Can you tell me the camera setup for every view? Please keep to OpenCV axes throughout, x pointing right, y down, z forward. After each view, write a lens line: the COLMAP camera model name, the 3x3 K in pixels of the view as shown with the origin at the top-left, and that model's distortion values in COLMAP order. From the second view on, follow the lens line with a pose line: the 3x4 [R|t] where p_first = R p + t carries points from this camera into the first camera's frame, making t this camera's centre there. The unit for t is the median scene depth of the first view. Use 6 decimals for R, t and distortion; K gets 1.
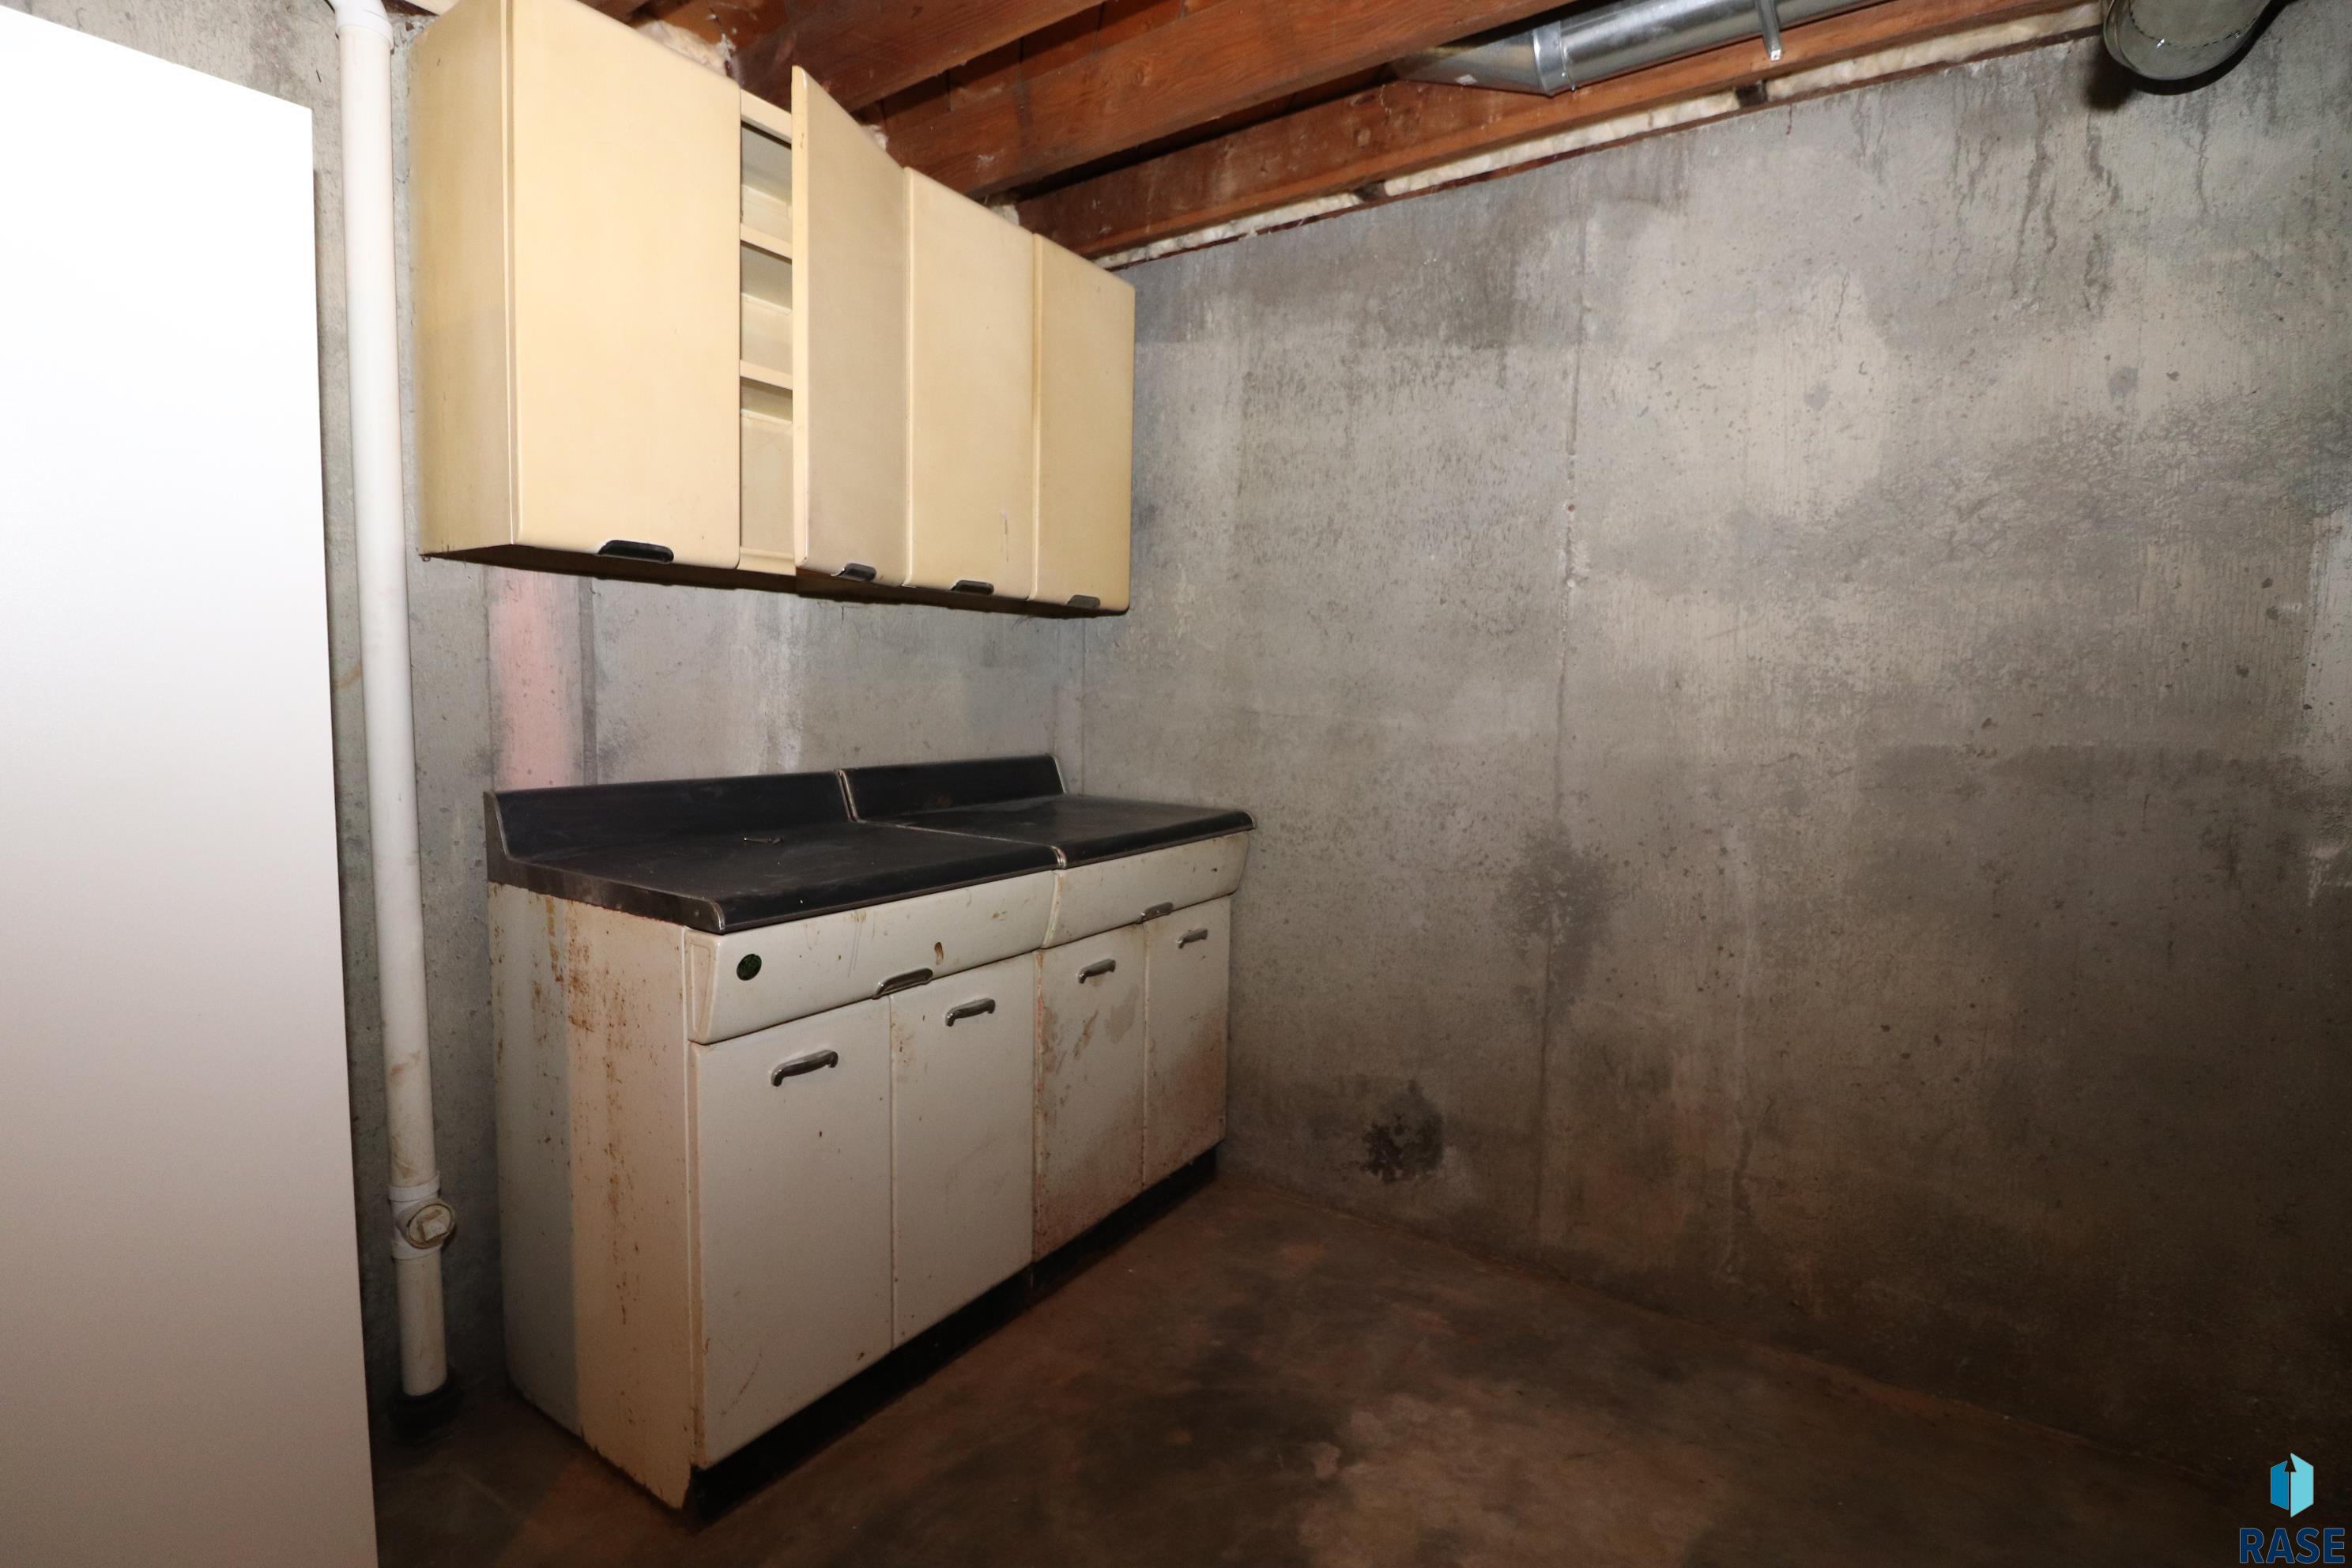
lens RADIAL K [[1099.4, 0, 1168.0], [0, 1099.4, 779.3], [0, 0, 1]] dist [-0.009282, -0.007827]
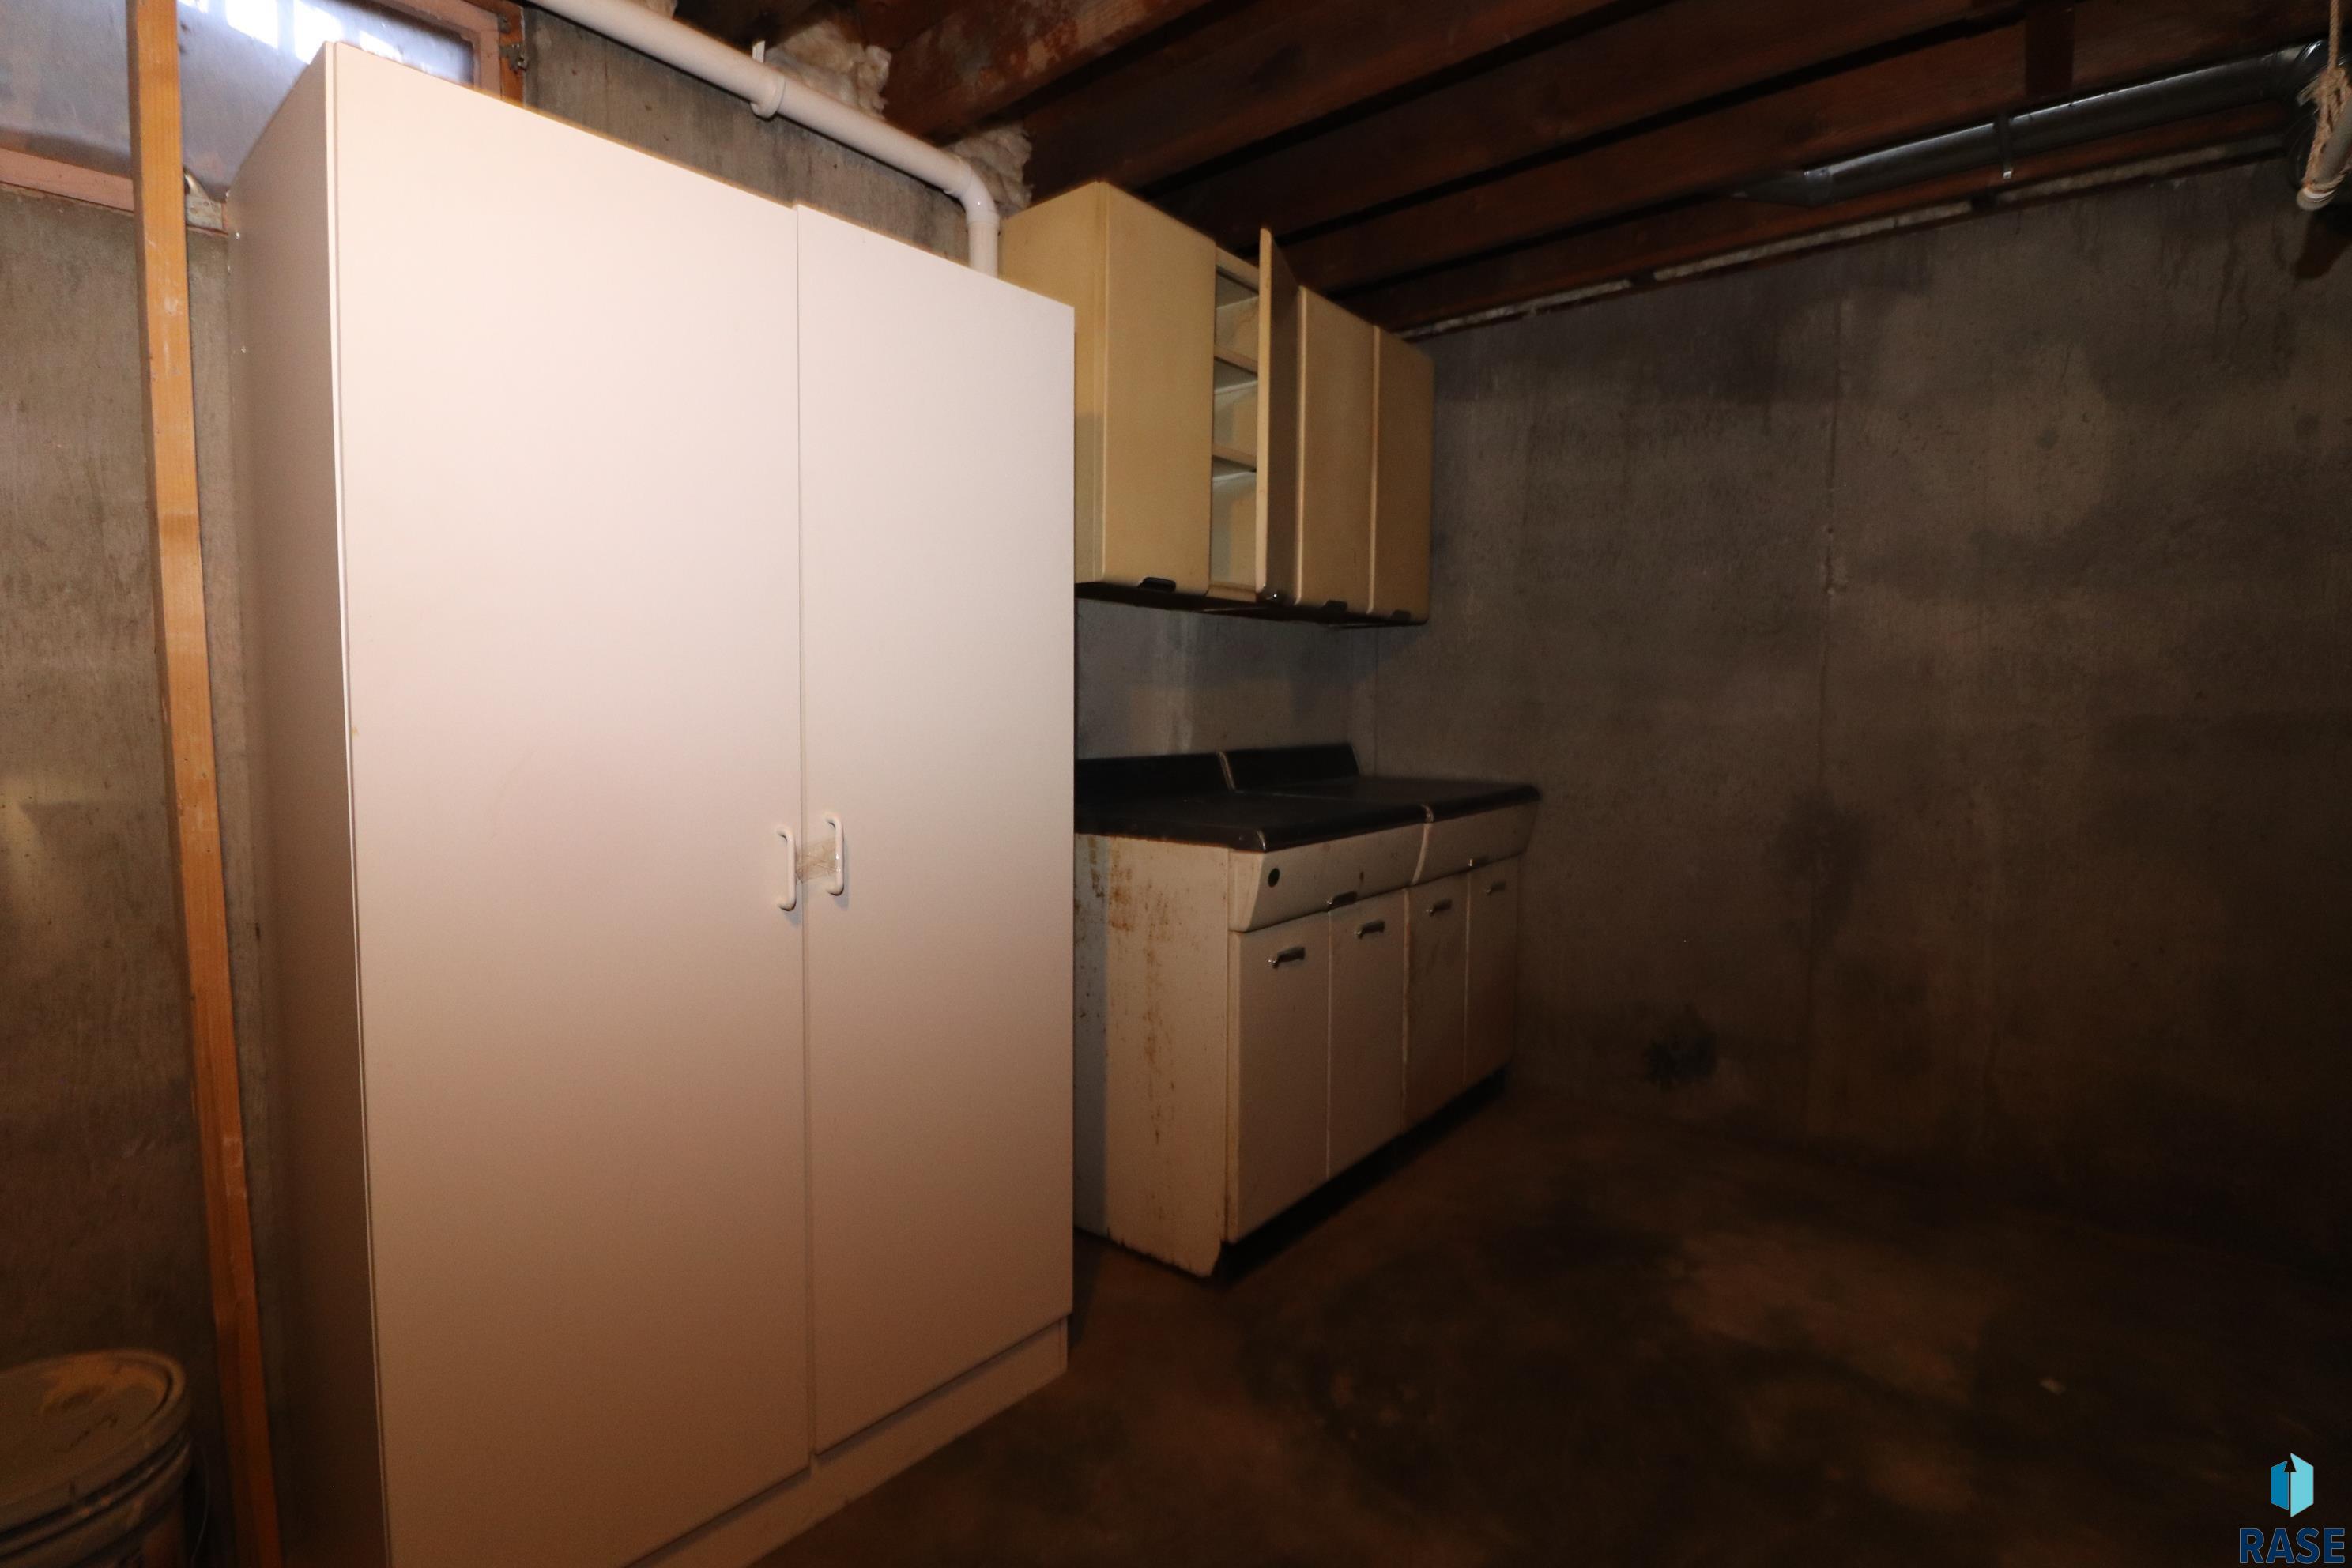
lens RADIAL K [[1099.4, 0, 1159.7], [0, 1099.4, 774.6], [0, 0, 1]] dist [-0.009282, -0.007827]
pose [[0.995737, -0.009767, -0.091720, -0.289967], [0.008136, 0.999802, -0.018139, 0.046468], [0.091879, 0.017315, 0.995620, -0.309803]]
